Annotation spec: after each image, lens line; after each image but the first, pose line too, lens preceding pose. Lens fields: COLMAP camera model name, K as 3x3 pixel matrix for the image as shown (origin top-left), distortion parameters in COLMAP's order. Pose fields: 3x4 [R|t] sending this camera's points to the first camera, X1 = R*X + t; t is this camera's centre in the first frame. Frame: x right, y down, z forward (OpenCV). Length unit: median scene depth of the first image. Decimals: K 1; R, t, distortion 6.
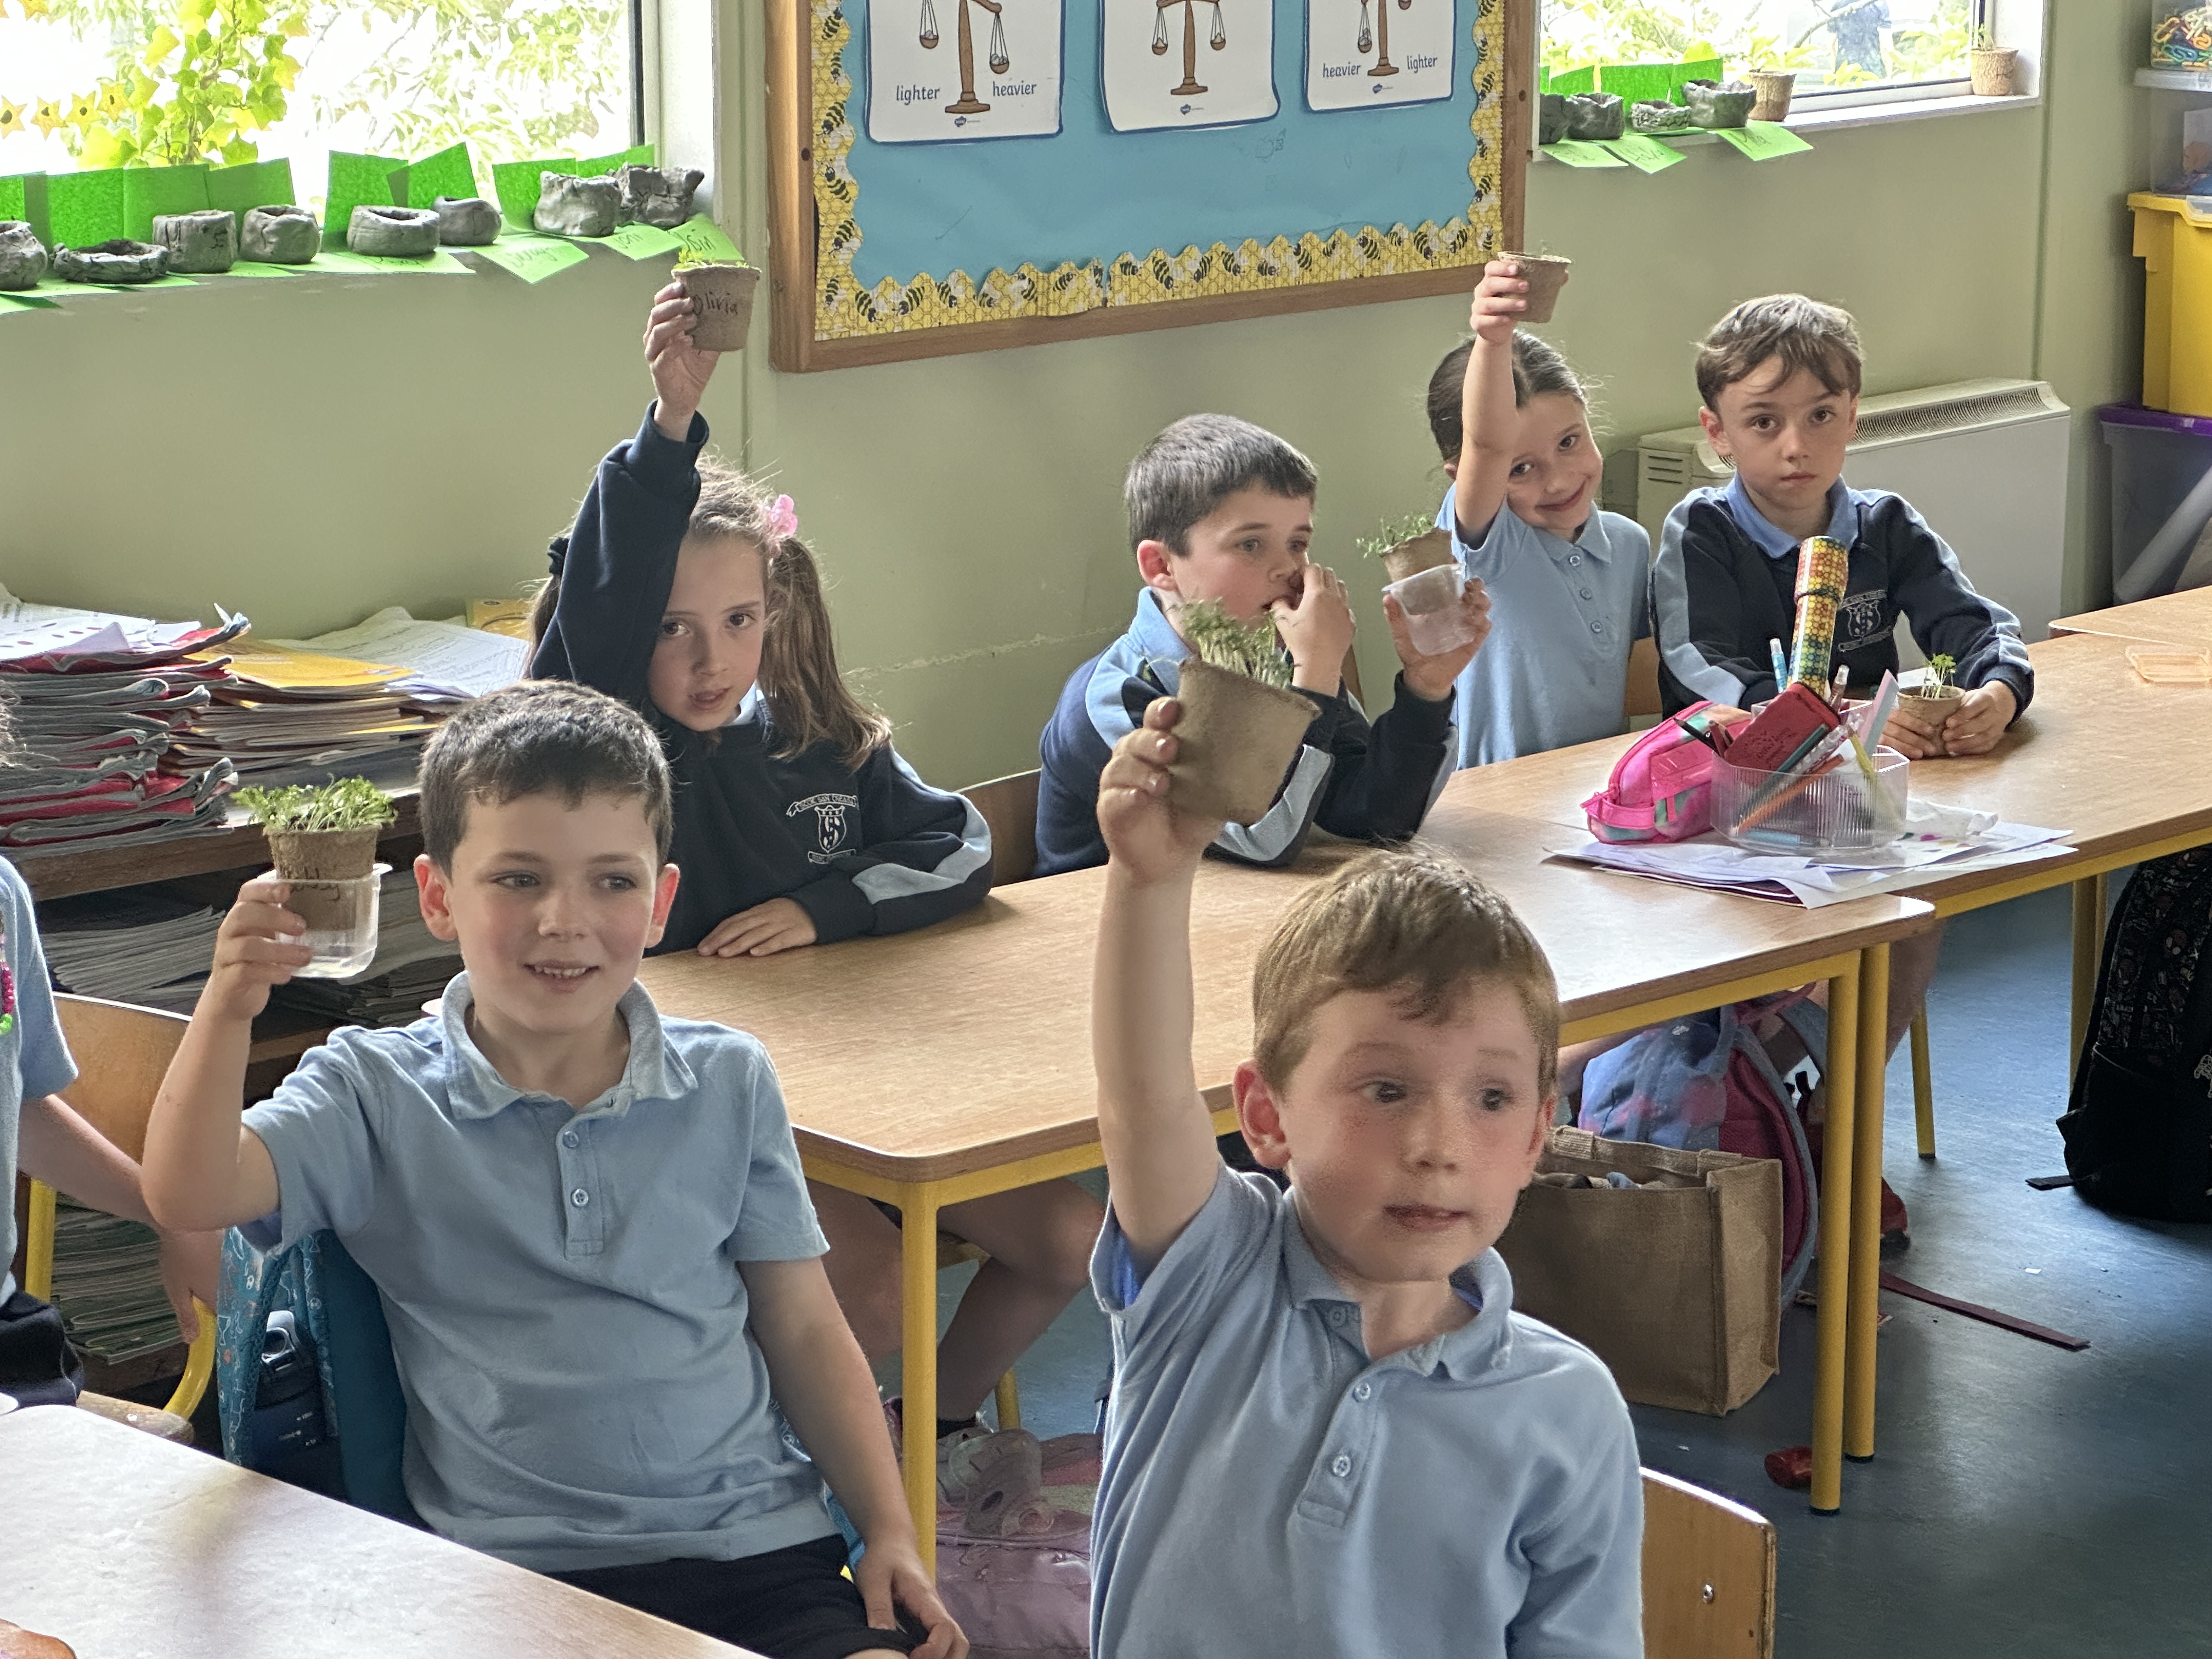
lens RADIAL K [[4987.5, 0, 1085.8], [0, 4987.5, 840.1], [0, 0, 1]] dist [0.271015, 0.000000]
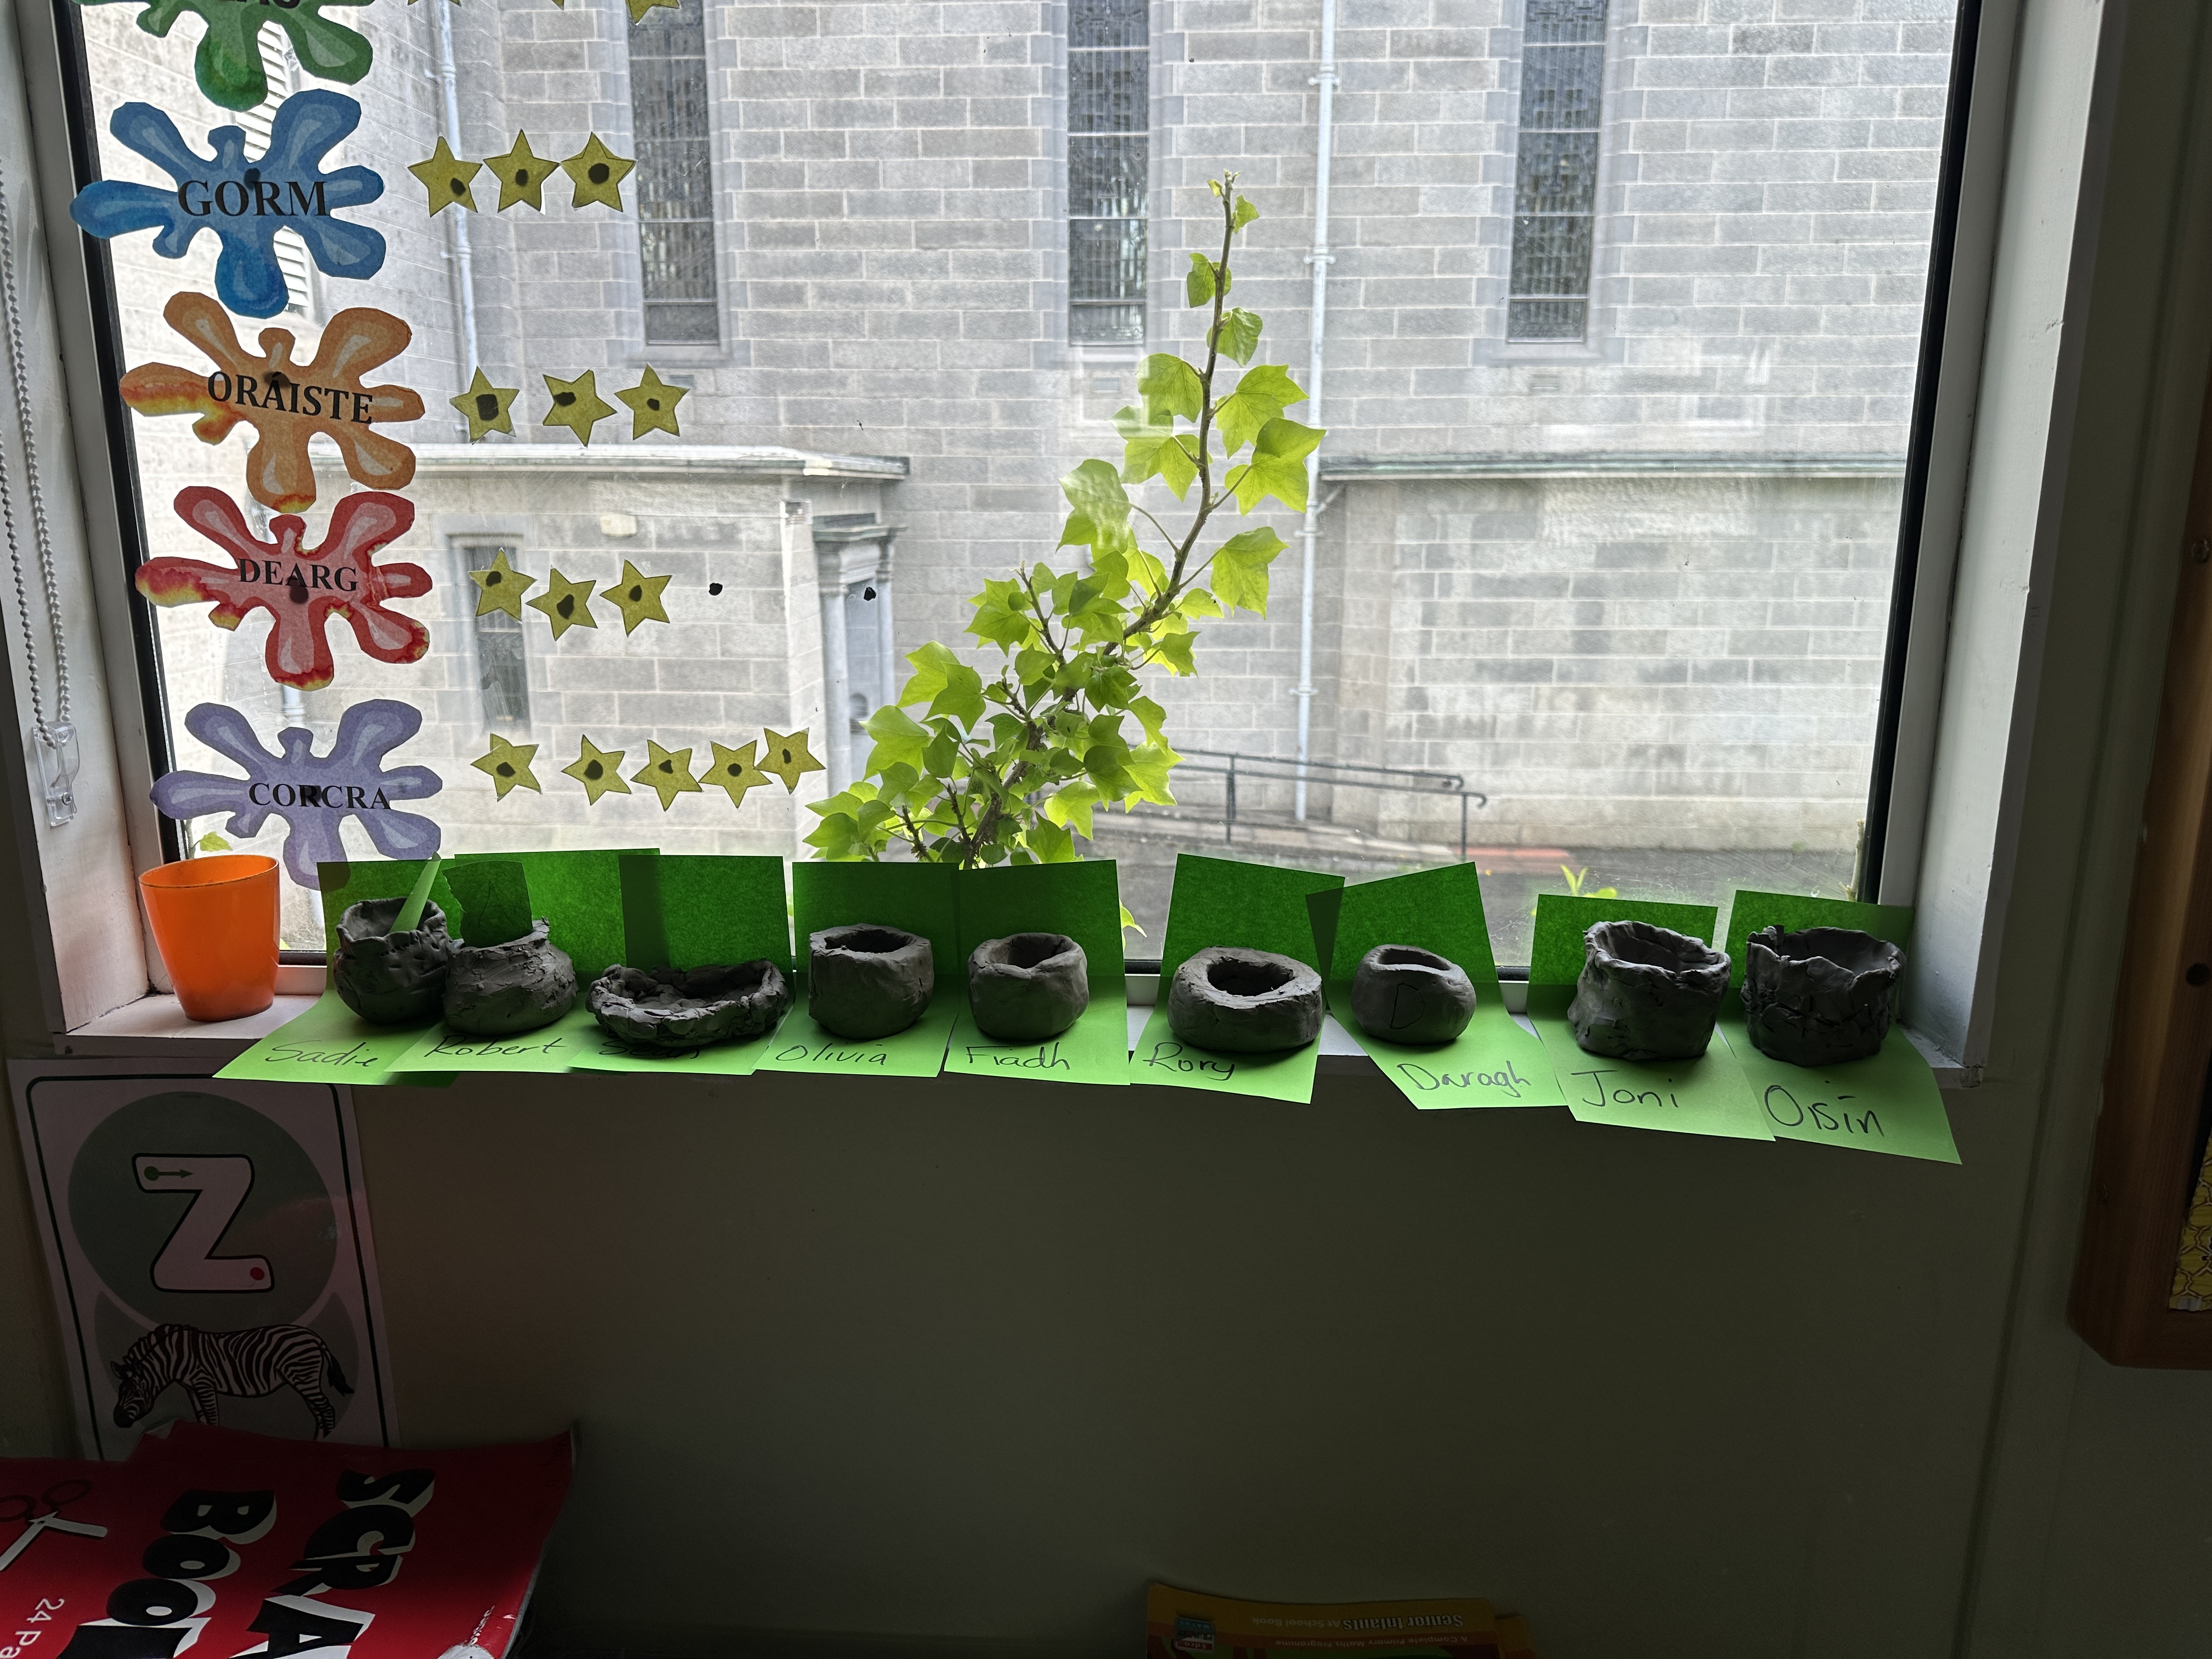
lens RADIAL K [[1504.5, 0, 1117.4], [0, 1504.5, 911.5], [0, 0, 1]] dist [-0.039399, -0.003244]
pose [[0.616650, 0.196471, -0.762327, -0.013961], [-0.167651, 0.978917, 0.116679, -0.151309], [0.769179, 0.055855, 0.636588, 0.882963]]
